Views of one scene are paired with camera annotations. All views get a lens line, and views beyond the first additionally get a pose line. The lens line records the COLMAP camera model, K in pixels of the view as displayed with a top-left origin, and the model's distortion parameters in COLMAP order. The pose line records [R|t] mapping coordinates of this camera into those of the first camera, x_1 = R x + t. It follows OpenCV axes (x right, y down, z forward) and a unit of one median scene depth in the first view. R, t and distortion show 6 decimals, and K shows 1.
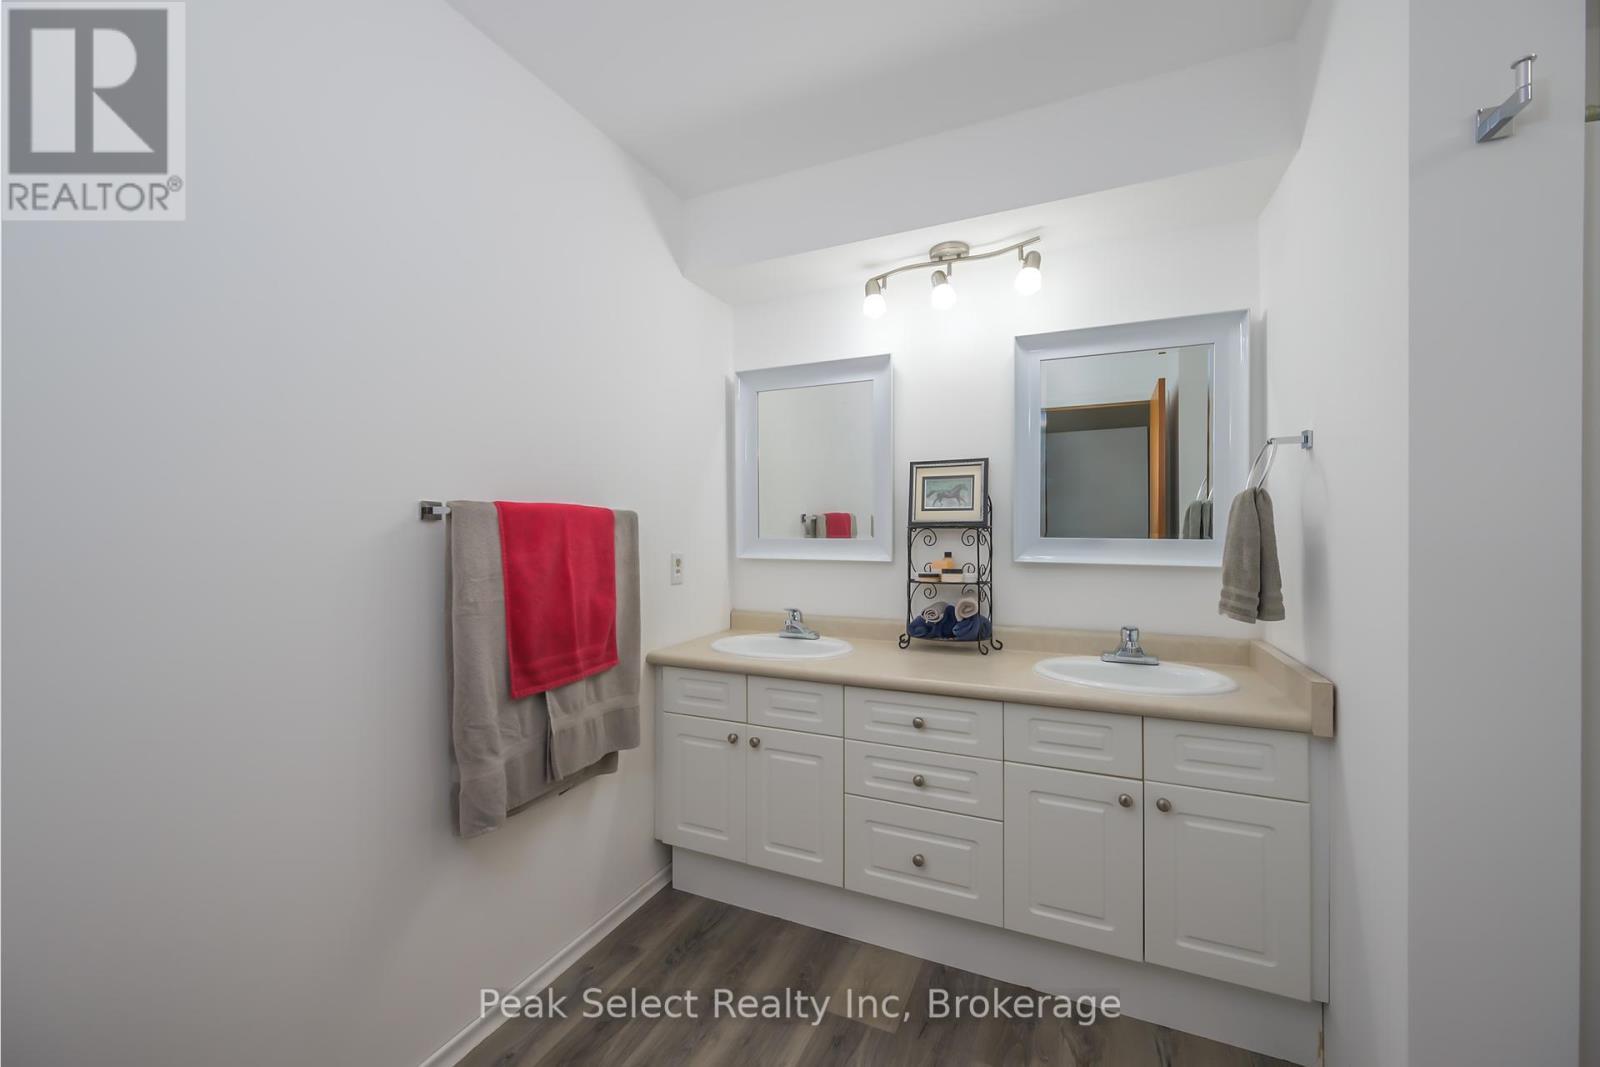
lens RADIAL K [[631.0, 0, 806.1], [0, 631.0, 531.4], [0, 0, 1]] dist [-0.001431, 0.000221]
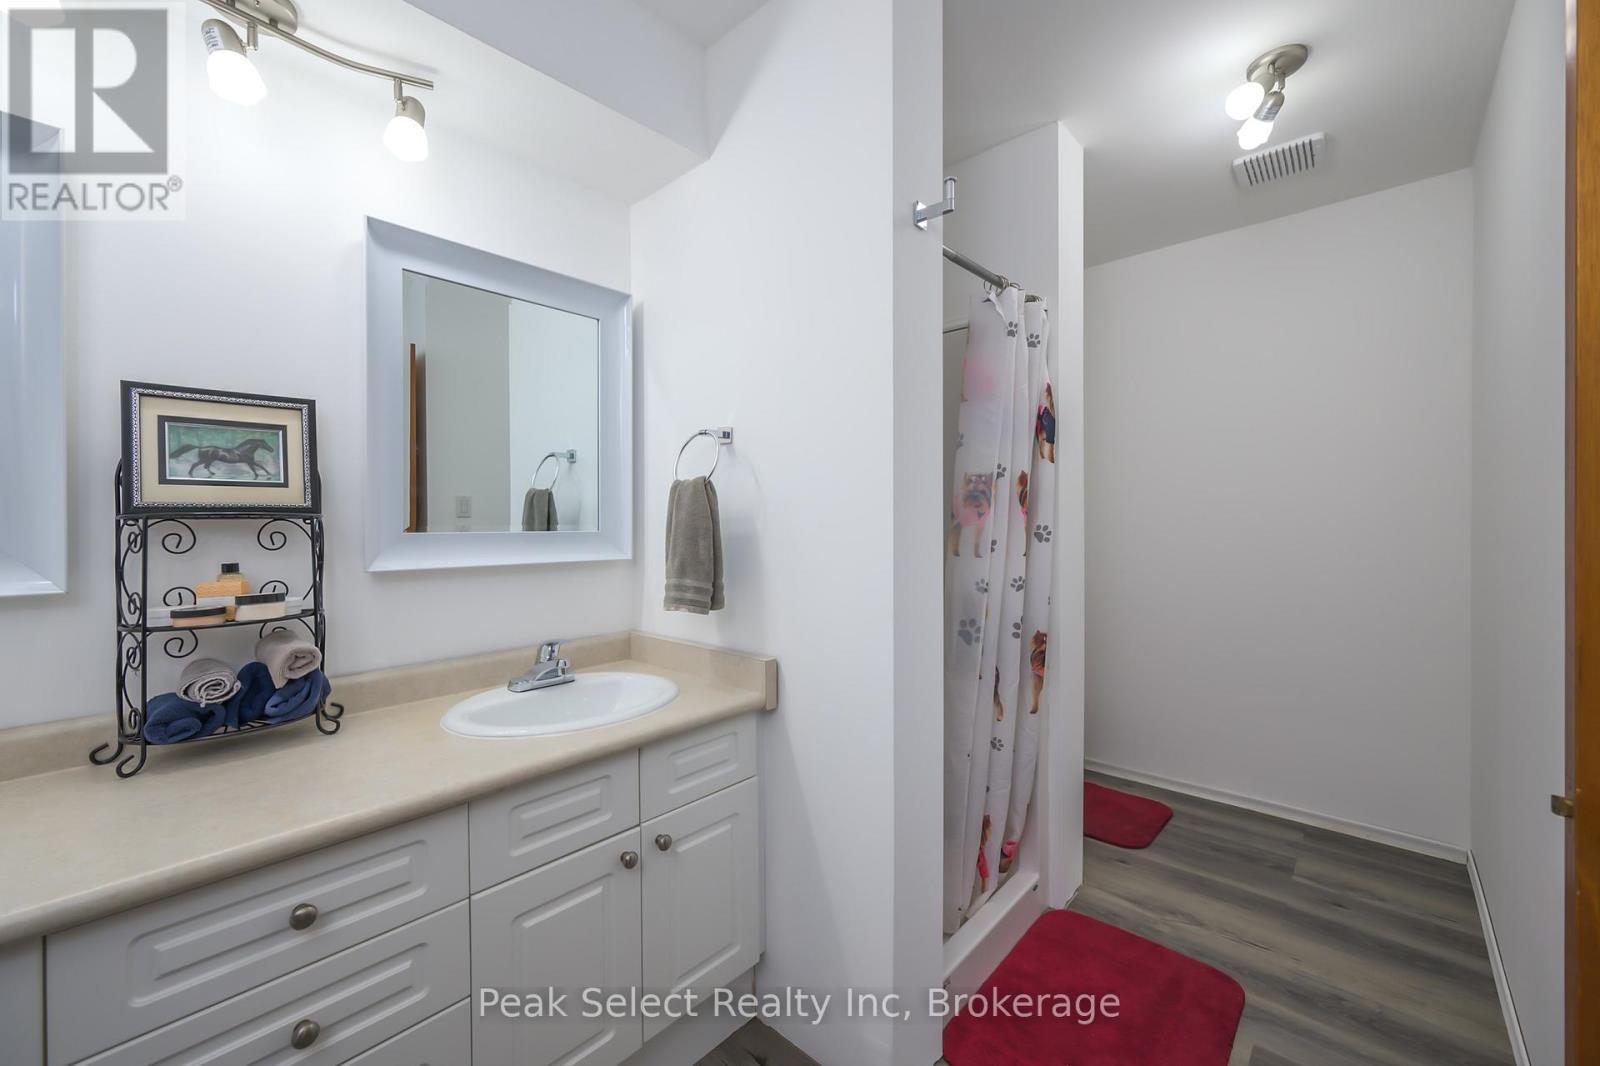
lens RADIAL K [[631.0, 0, 796.7], [0, 631.0, 522.3], [0, 0, 1]] dist [-0.001431, 0.000221]
pose [[0.331972, -0.005568, 0.943273, -0.123378], [0.006390, 0.999973, 0.003654, -0.000935], [-0.943267, 0.004814, 0.331999, 0.383186]]
